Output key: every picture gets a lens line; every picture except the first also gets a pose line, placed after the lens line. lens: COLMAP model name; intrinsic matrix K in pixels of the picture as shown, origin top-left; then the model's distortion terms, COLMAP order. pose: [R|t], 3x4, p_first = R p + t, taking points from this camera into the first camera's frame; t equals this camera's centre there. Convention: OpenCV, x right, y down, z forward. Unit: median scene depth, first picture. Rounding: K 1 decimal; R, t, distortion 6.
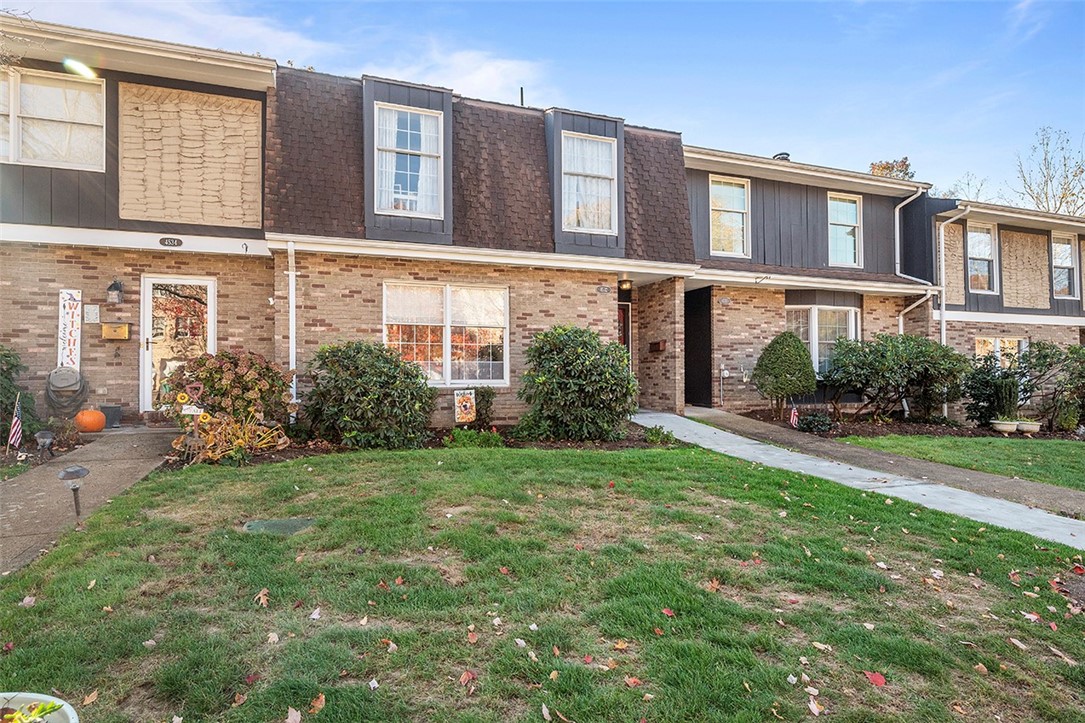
lens RADIAL K [[587.6, 0, 541.9], [0, 587.6, 366.7], [0, 0, 1]] dist [-0.004069, -0.000237]
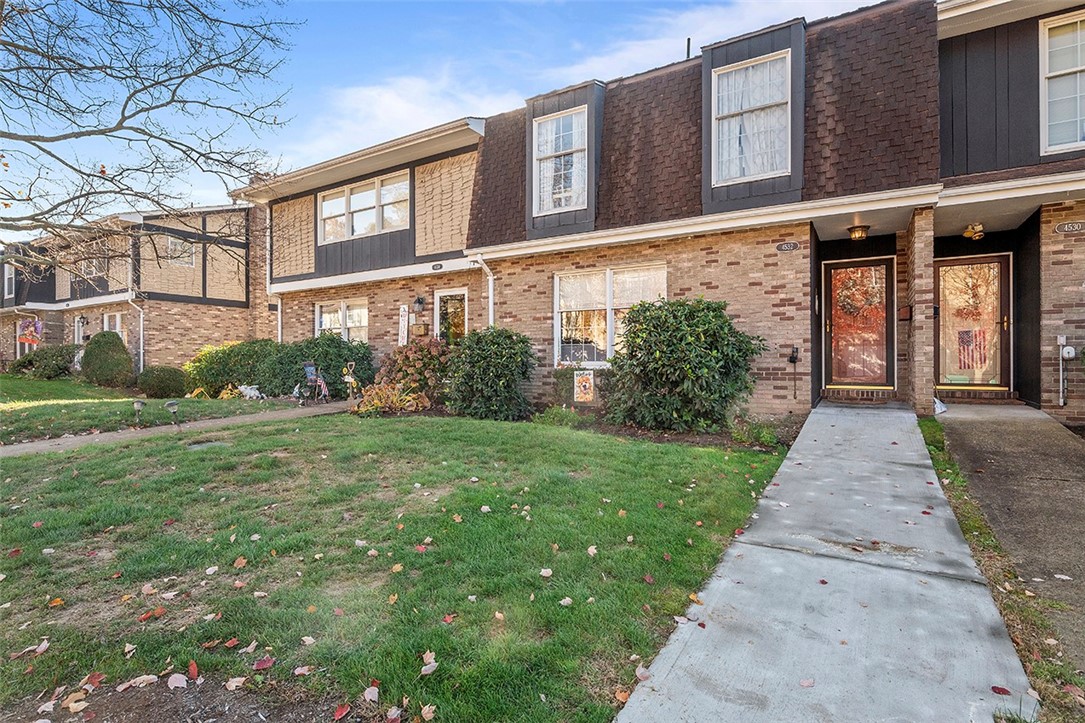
lens RADIAL K [[549.0, 0, 542.1], [0, 549.0, 361.3], [0, 0, 1]] dist [-0.004475, -0.001566]
pose [[0.614170, -0.001250, -0.789173, 0.540676], [0.012051, 0.999897, 0.007795, 0.013381], [0.789082, -0.014298, 0.614121, 0.325762]]
